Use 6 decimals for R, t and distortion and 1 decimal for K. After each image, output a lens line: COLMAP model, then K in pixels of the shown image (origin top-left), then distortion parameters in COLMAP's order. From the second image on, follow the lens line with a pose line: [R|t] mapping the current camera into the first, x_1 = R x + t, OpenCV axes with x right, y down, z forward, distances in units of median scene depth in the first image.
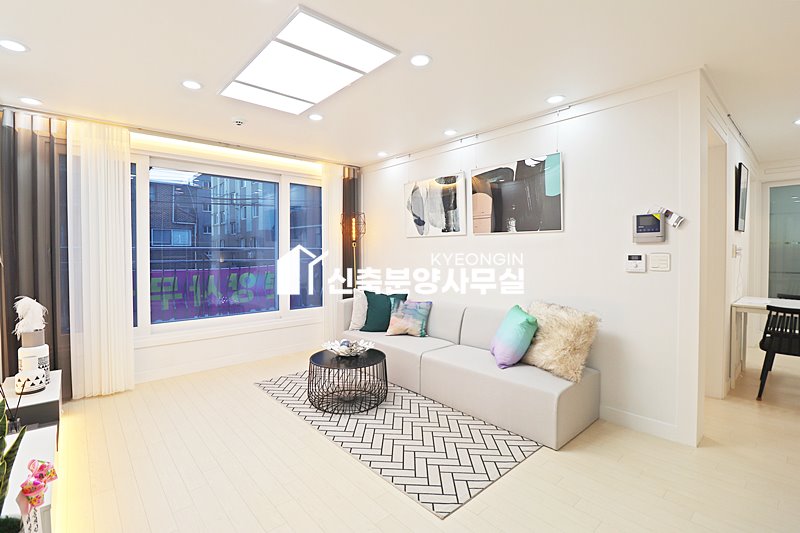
lens RADIAL K [[376.7, 0, 404.1], [0, 376.7, 261.7], [0, 0, 1]] dist [-0.004051, -0.006029]
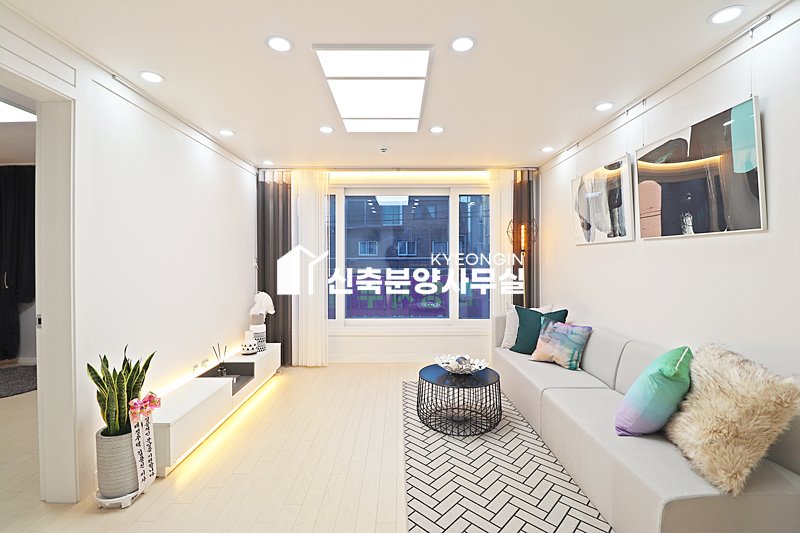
lens RADIAL K [[376.7, 0, 400.5], [0, 376.7, 264.2], [0, 0, 1]] dist [-0.004051, -0.006029]
pose [[0.746964, 0.008179, -0.664814, 0.342834], [-0.017306, 0.999825, -0.007145, -0.013440], [0.664640, 0.016842, 0.746974, 0.176797]]
